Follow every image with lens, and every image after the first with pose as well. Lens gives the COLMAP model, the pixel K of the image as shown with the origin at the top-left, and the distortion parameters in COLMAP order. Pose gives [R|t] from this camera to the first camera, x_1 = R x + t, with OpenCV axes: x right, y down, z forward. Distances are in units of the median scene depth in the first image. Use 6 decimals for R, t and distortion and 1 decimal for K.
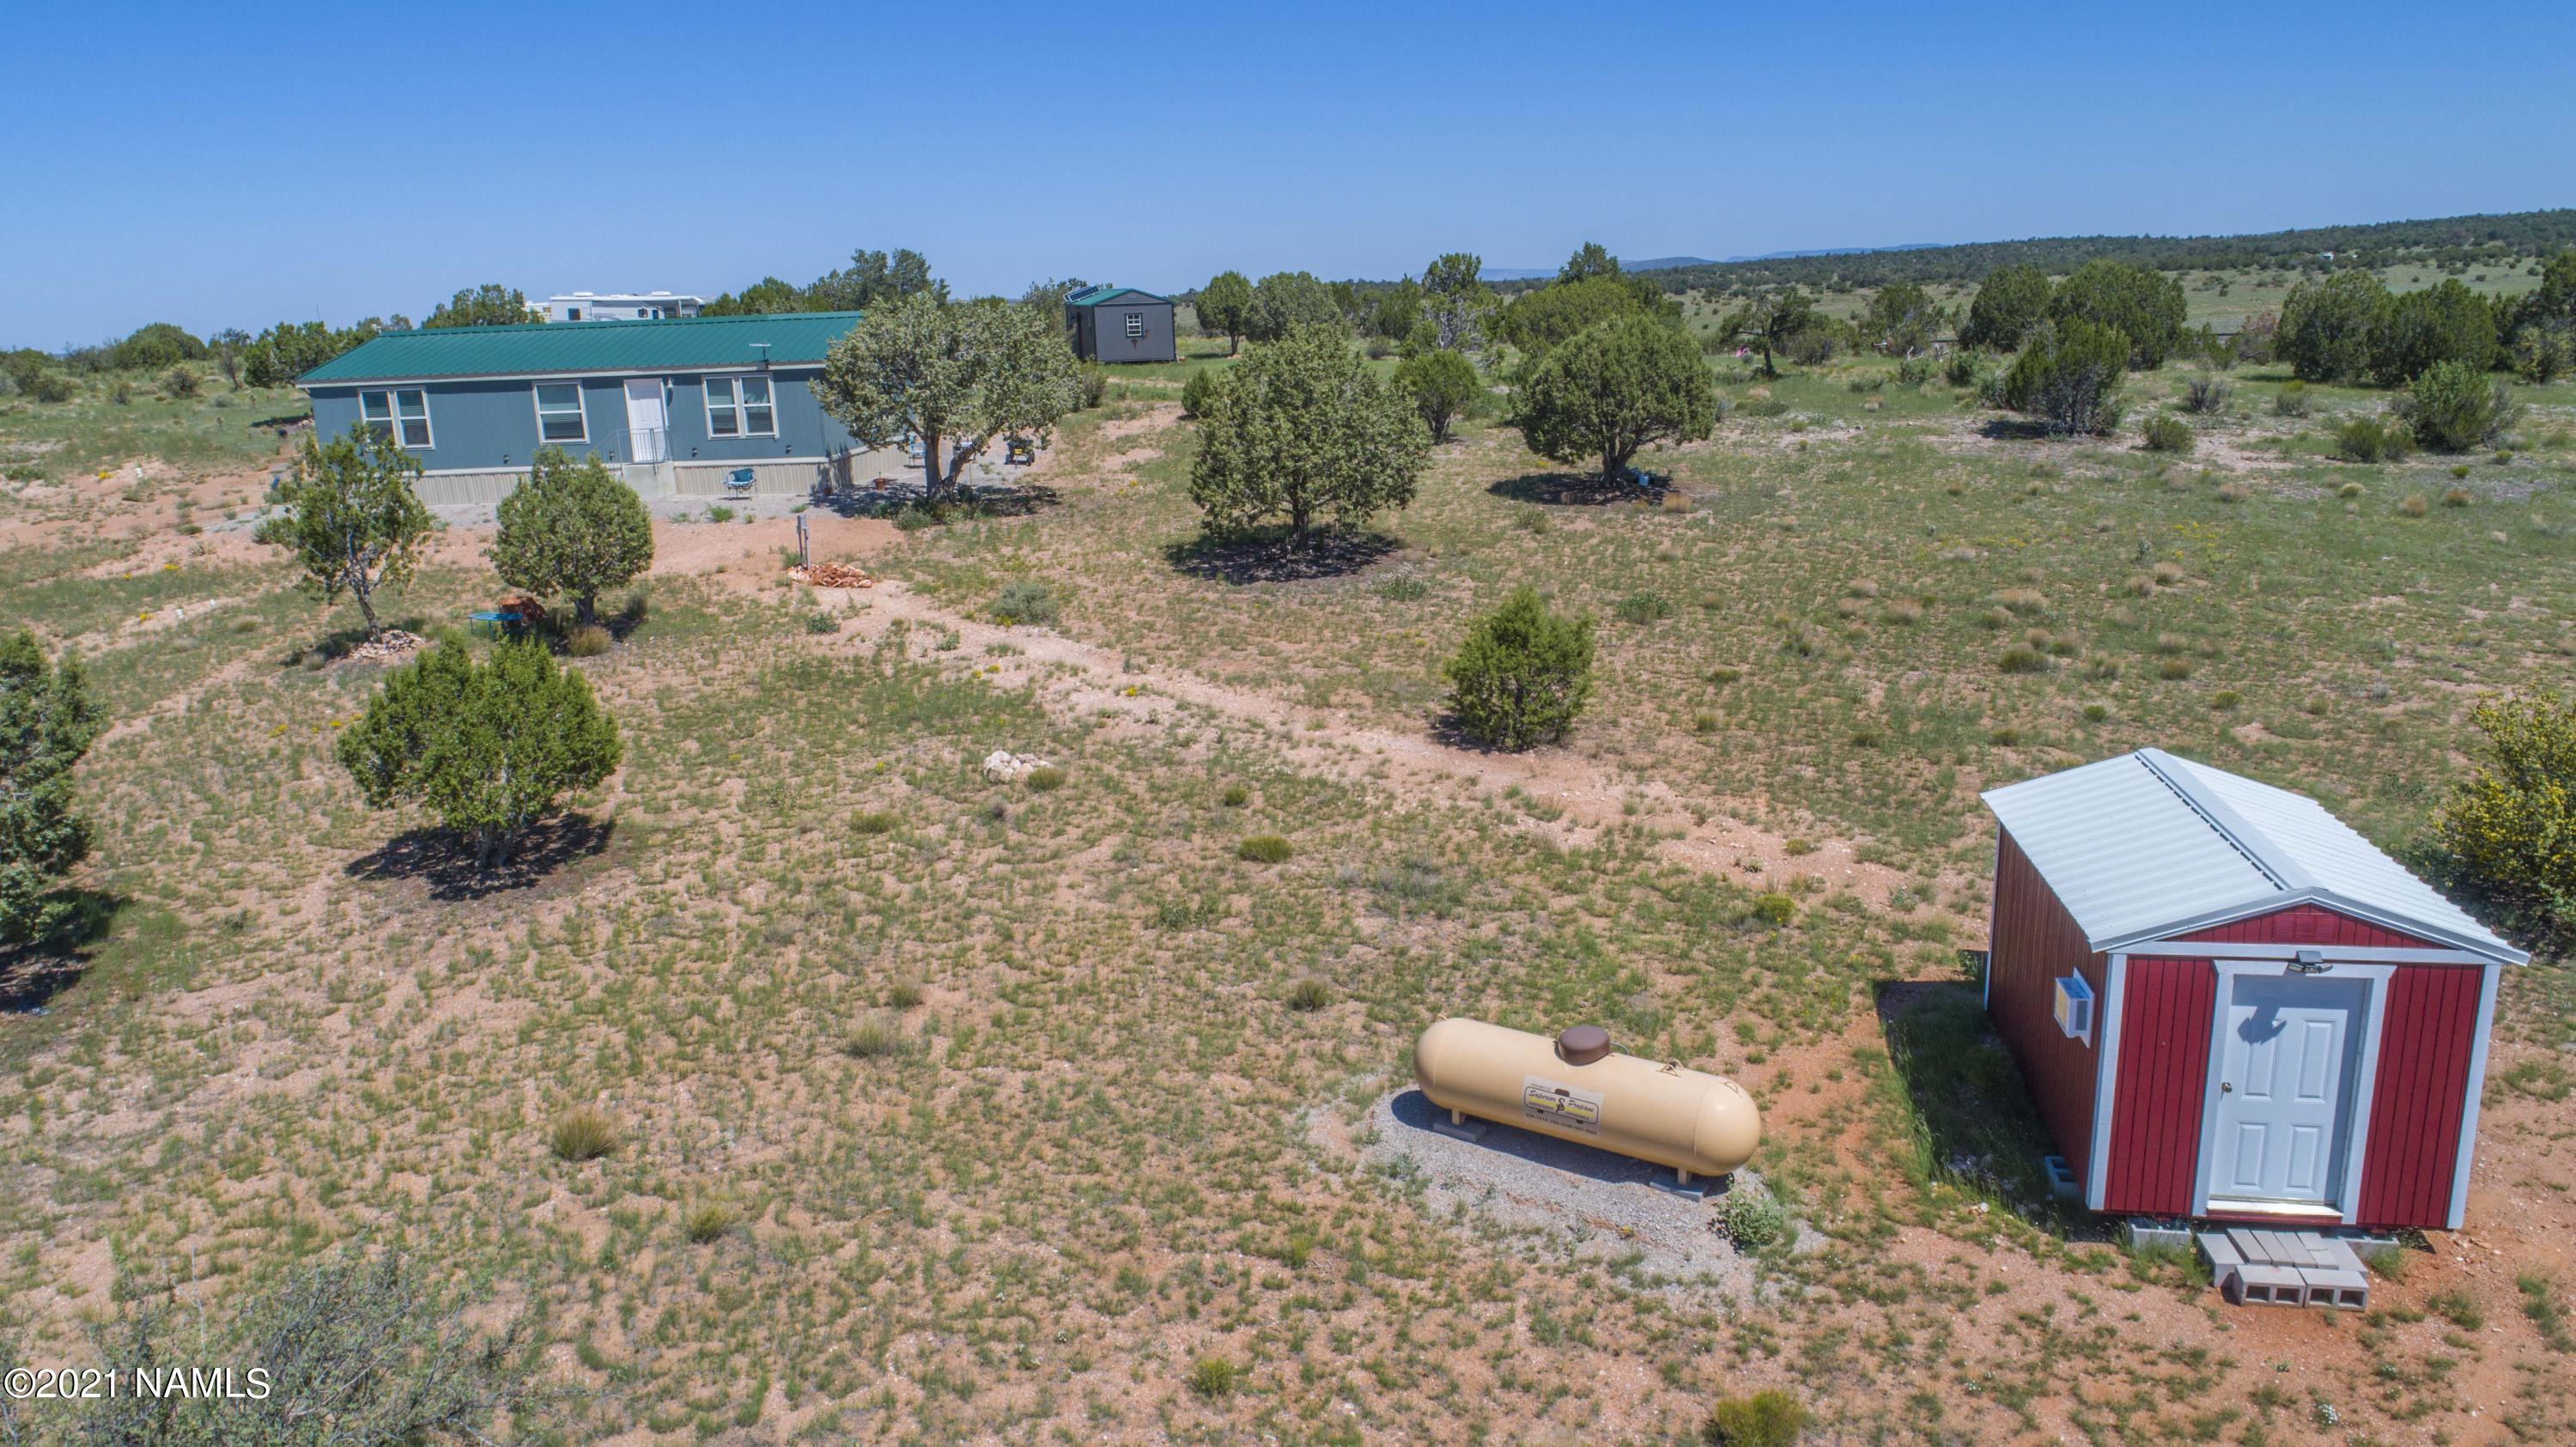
lens RADIAL K [[1729.9, 0, 1294.4], [0, 1729.9, 720.2], [0, 0, 1]] dist [-0.017117, 0.003054]
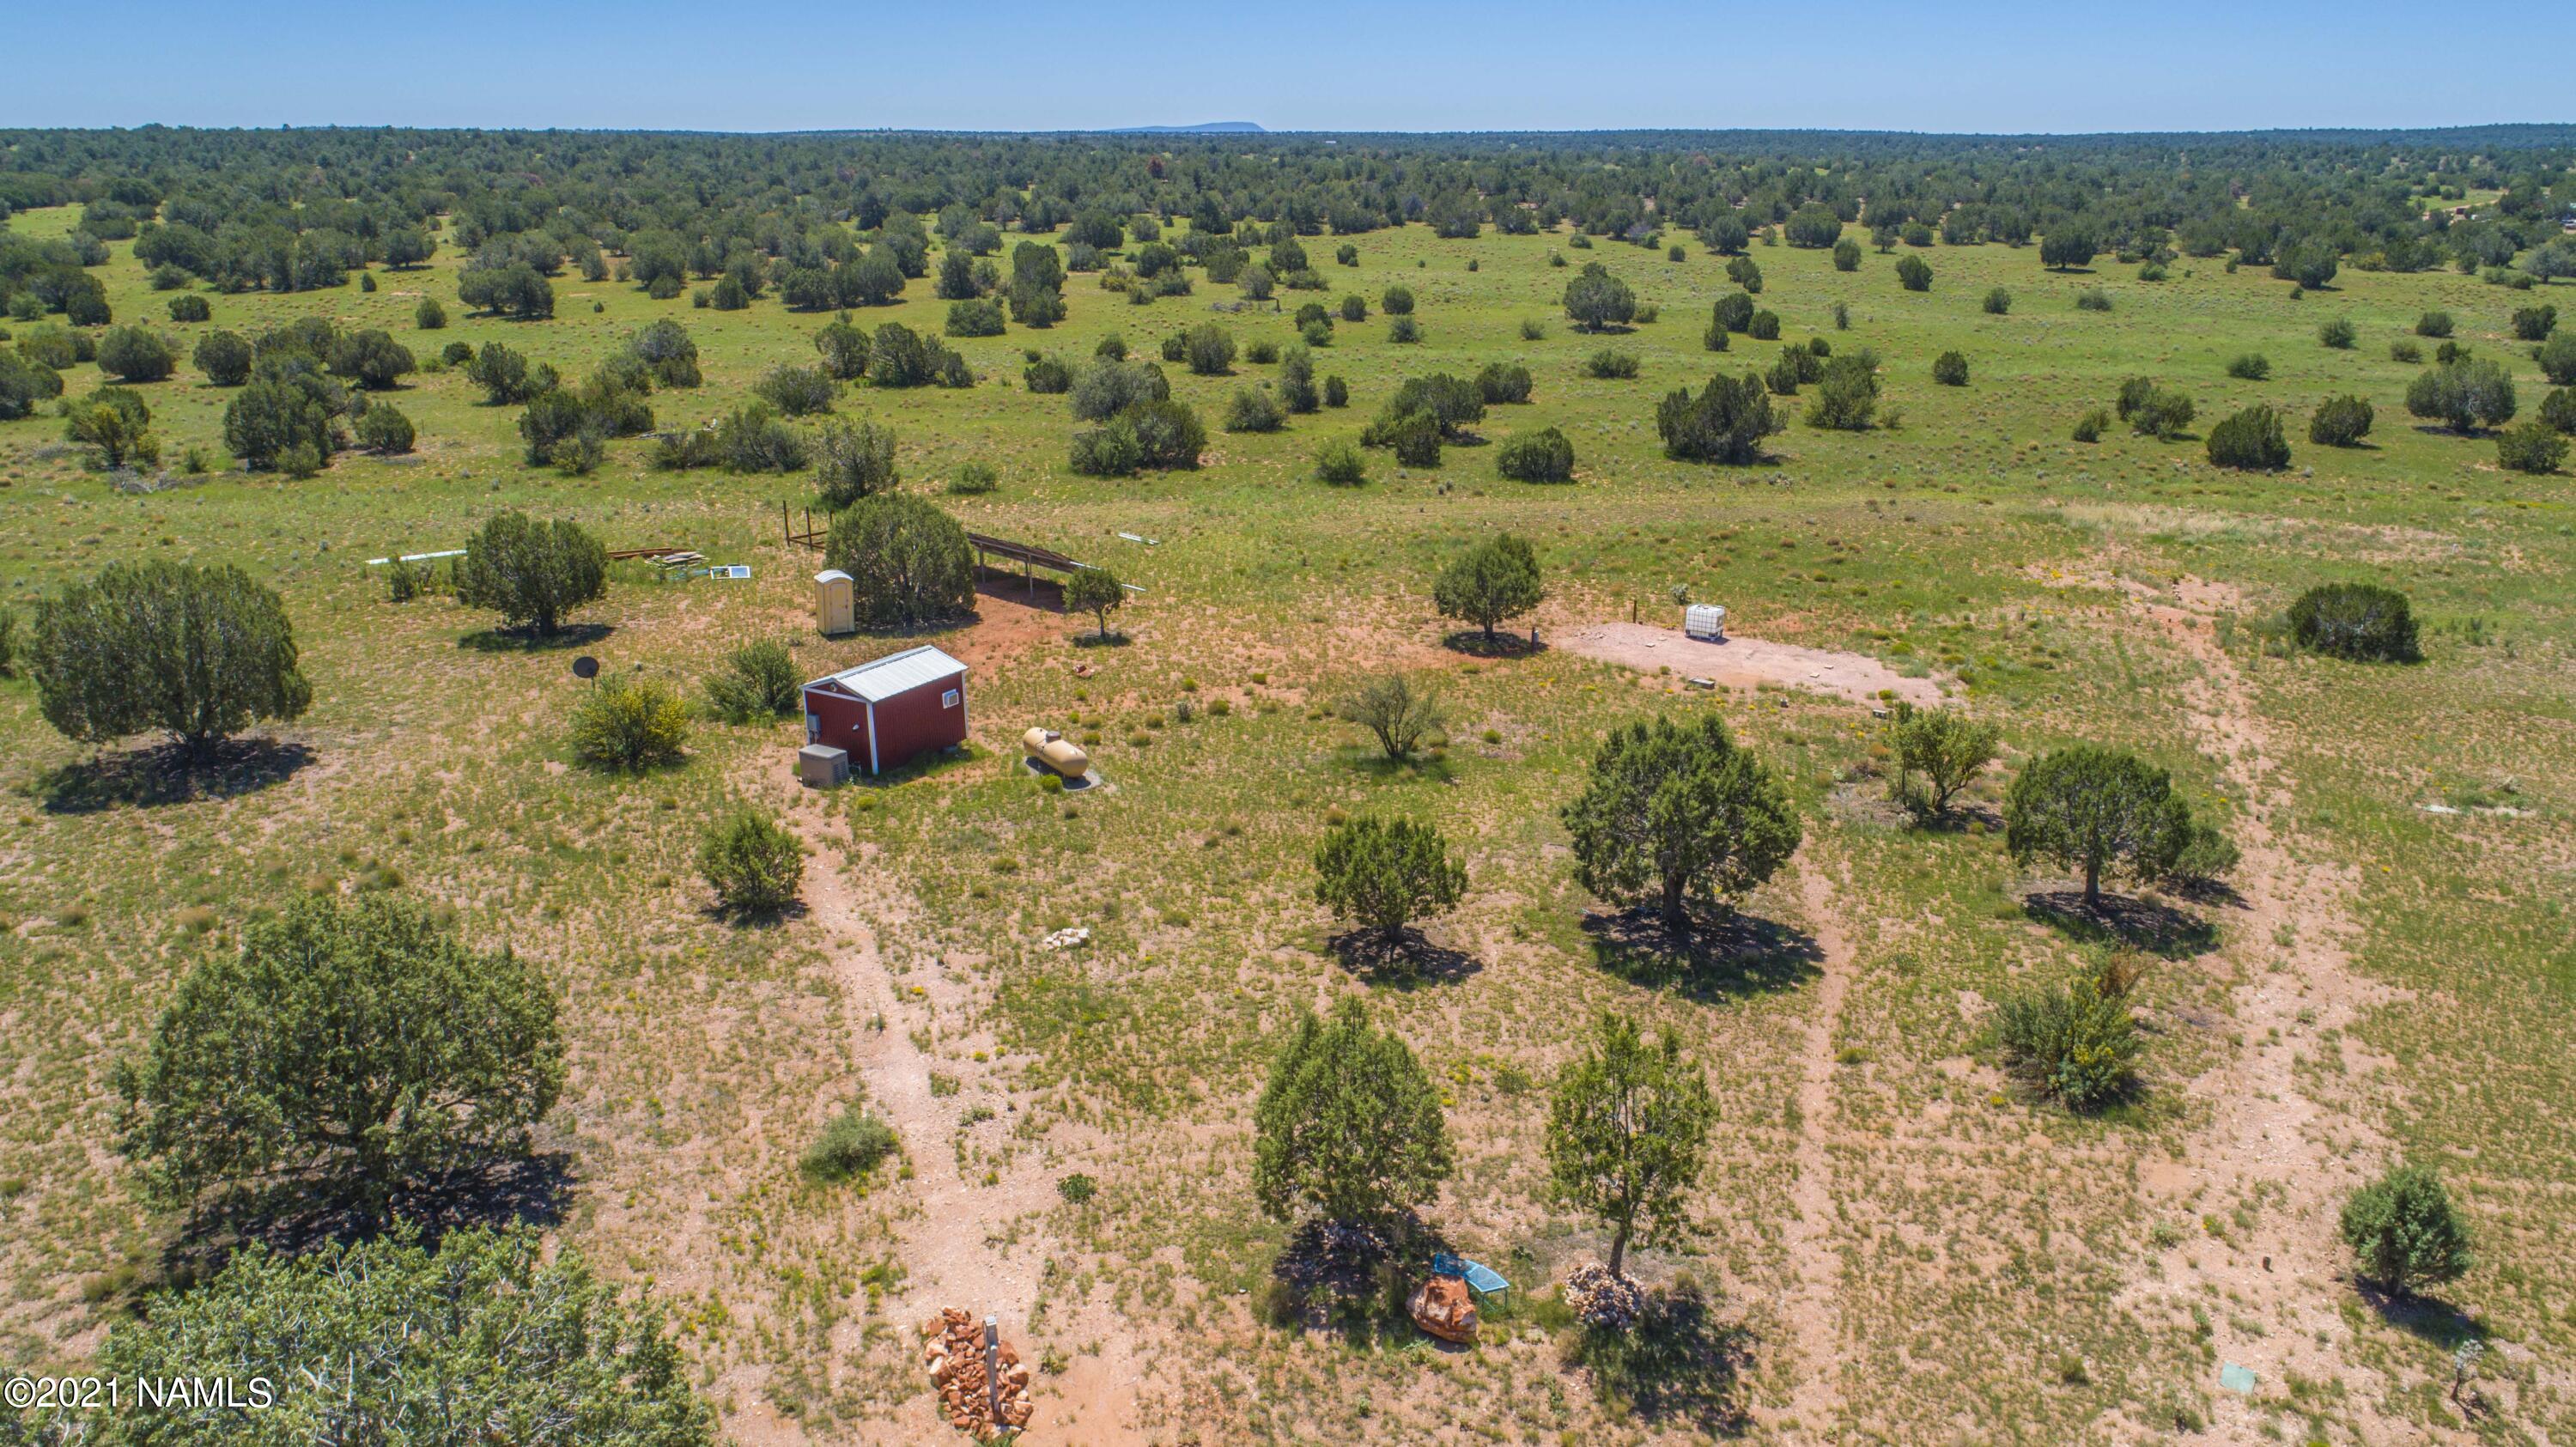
lens RADIAL K [[1729.9, 0, 1300.0], [0, 1729.9, 723.3], [0, 0, 1]] dist [-0.017117, 0.003054]
pose [[-0.928511, -0.076512, 0.363337, -0.449650], [0.127160, 0.853842, 0.504762, -0.441191], [-0.348852, 0.514879, -0.783072, 1.032464]]
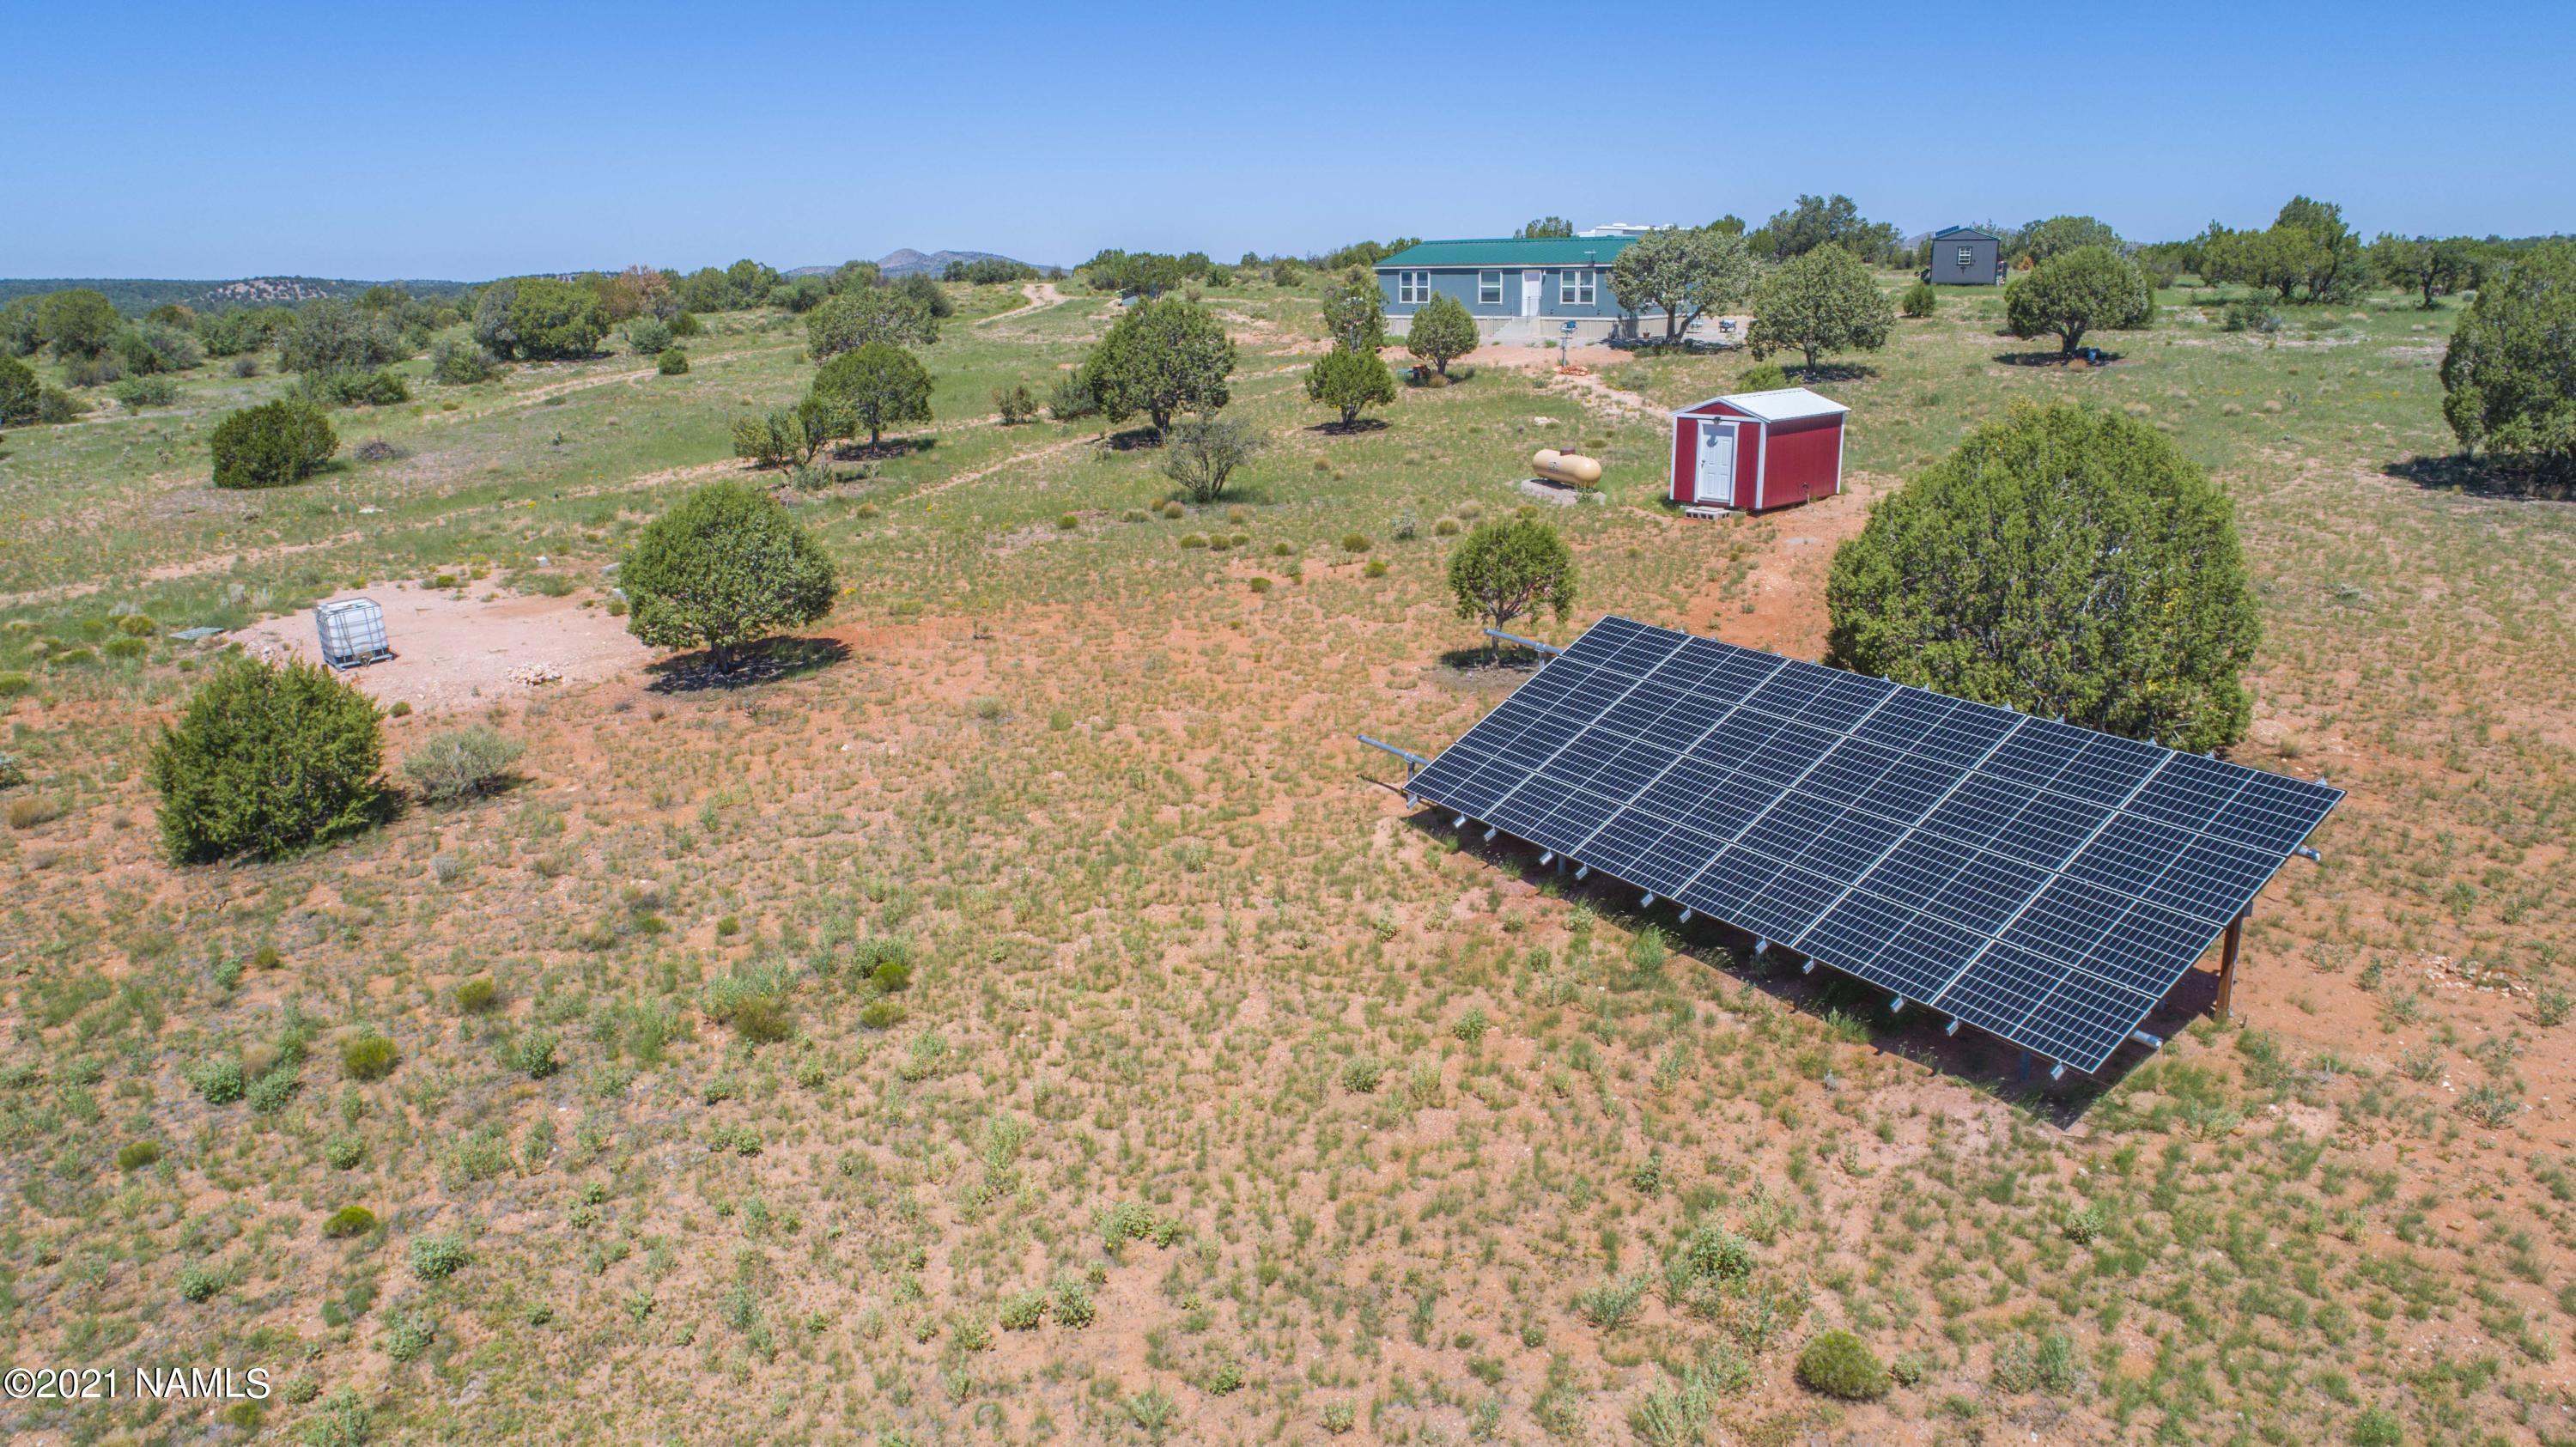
lens RADIAL K [[1729.9, 0, 1286.0], [0, 1729.9, 727.8], [0, 0, 1]] dist [-0.017117, 0.003054]
pose [[0.801041, 0.179869, -0.570947, 0.542966], [-0.158219, 0.983488, 0.087853, 0.158681], [0.577321, 0.019961, 0.816273, -0.628906]]
